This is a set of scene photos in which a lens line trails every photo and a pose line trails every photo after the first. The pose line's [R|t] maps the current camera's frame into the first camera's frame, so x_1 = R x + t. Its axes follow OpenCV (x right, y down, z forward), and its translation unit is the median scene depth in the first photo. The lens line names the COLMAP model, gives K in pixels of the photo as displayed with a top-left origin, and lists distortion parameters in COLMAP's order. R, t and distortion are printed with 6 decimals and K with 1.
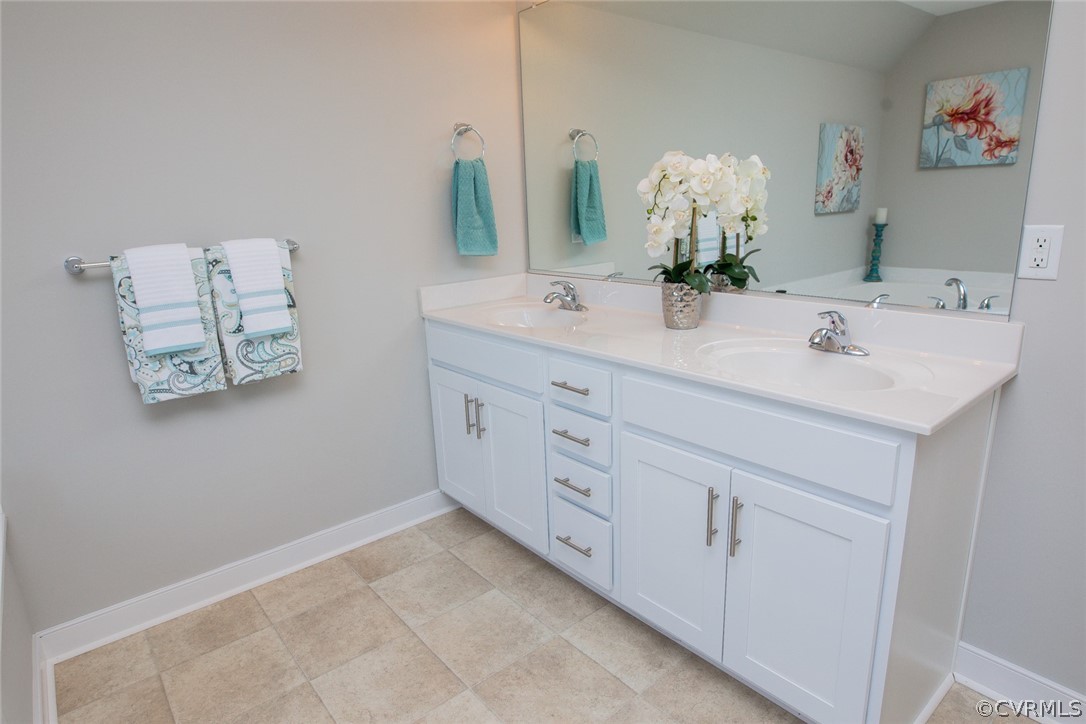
lens RADIAL K [[623.8, 0, 544.9], [0, 623.8, 359.4], [0, 0, 1]] dist [-0.022647, -0.002912]
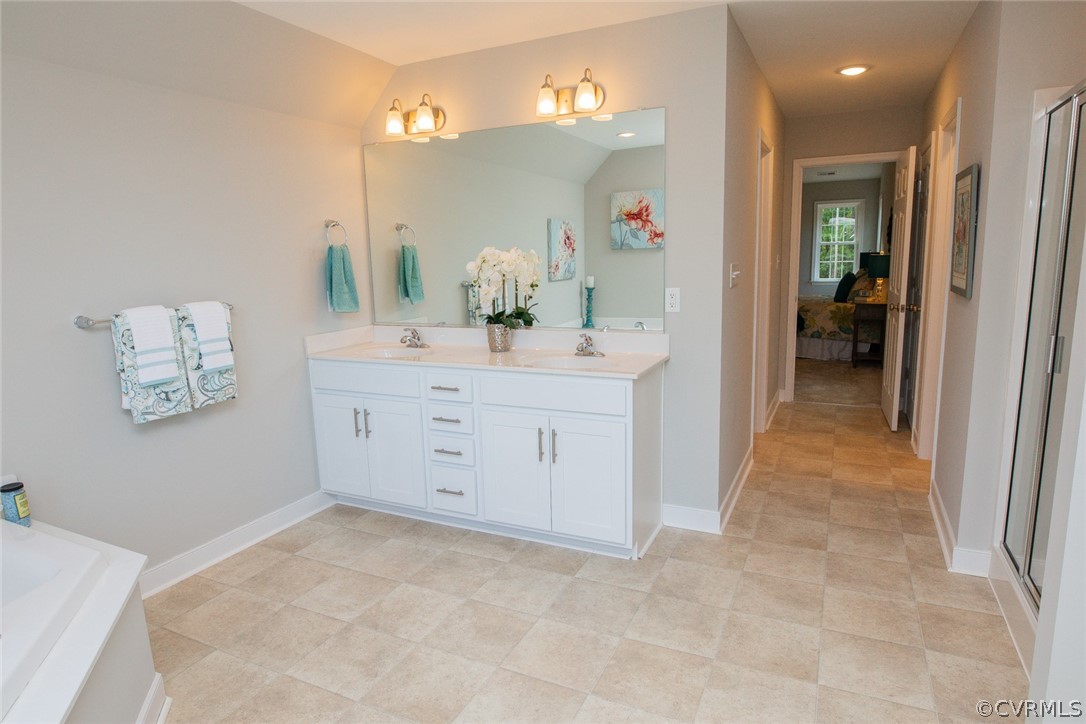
lens RADIAL K [[623.8, 0, 542.9], [0, 623.8, 358.8], [0, 0, 1]] dist [-0.022647, -0.002912]
pose [[0.908999, -0.052598, 0.413466, -0.353064], [0.094794, 0.992098, -0.082197, 0.112839], [-0.405875, 0.113911, 0.906802, -0.525098]]
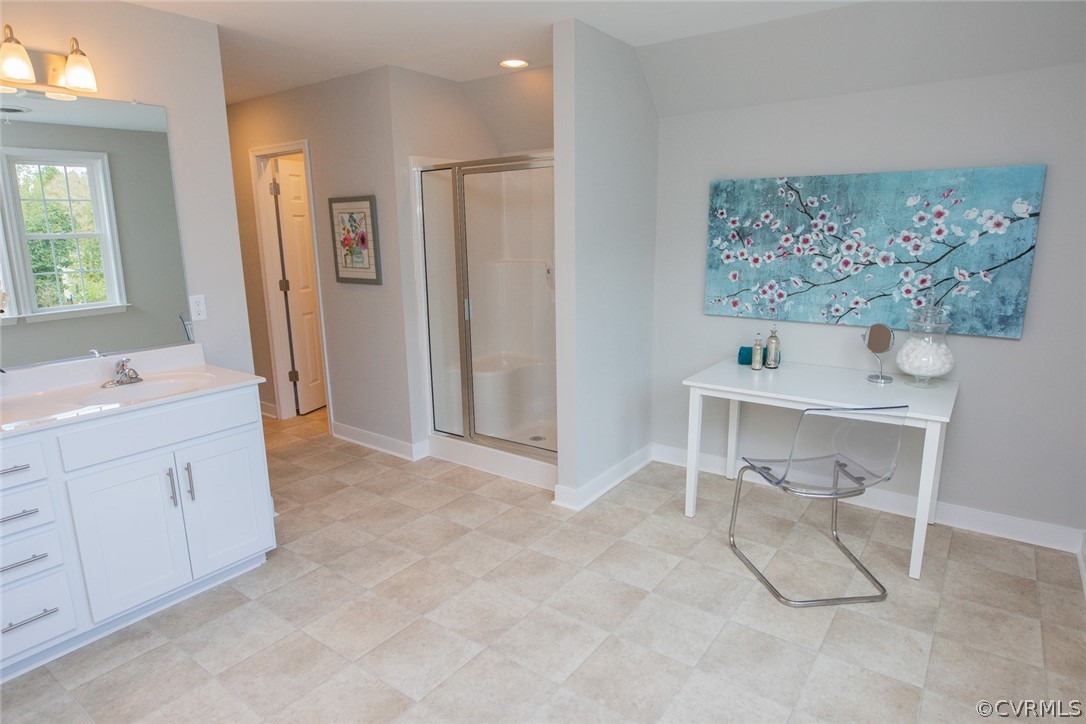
lens RADIAL K [[623.8, 0, 547.6], [0, 623.8, 357.5], [0, 0, 1]] dist [-0.022647, -0.002912]
pose [[-0.245485, -0.150964, 0.957573, -1.043318], [0.268303, 0.938631, 0.216760, -0.102914], [-0.931531, 0.310131, -0.189916, 0.228076]]
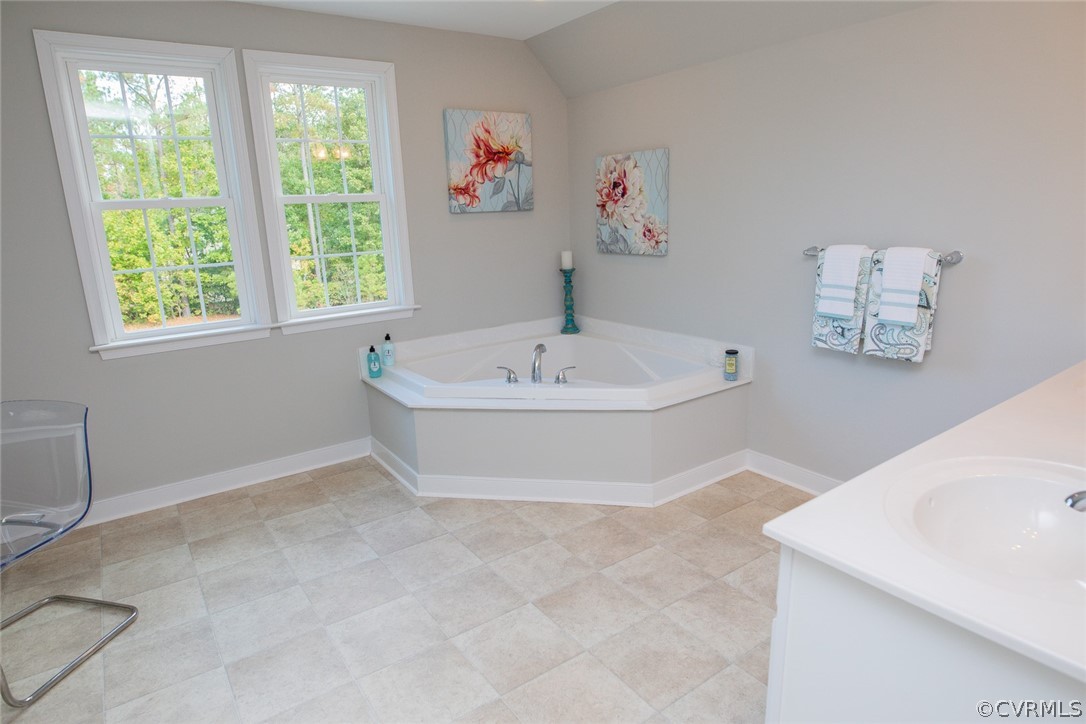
lens RADIAL K [[623.8, 0, 554.3], [0, 623.8, 358.0], [0, 0, 1]] dist [-0.022647, -0.002912]
pose [[-0.065345, 0.277582, -0.958477, 0.795715], [-0.217530, 0.933466, 0.285169, -0.179325], [0.973864, 0.227132, -0.000615, 0.343602]]
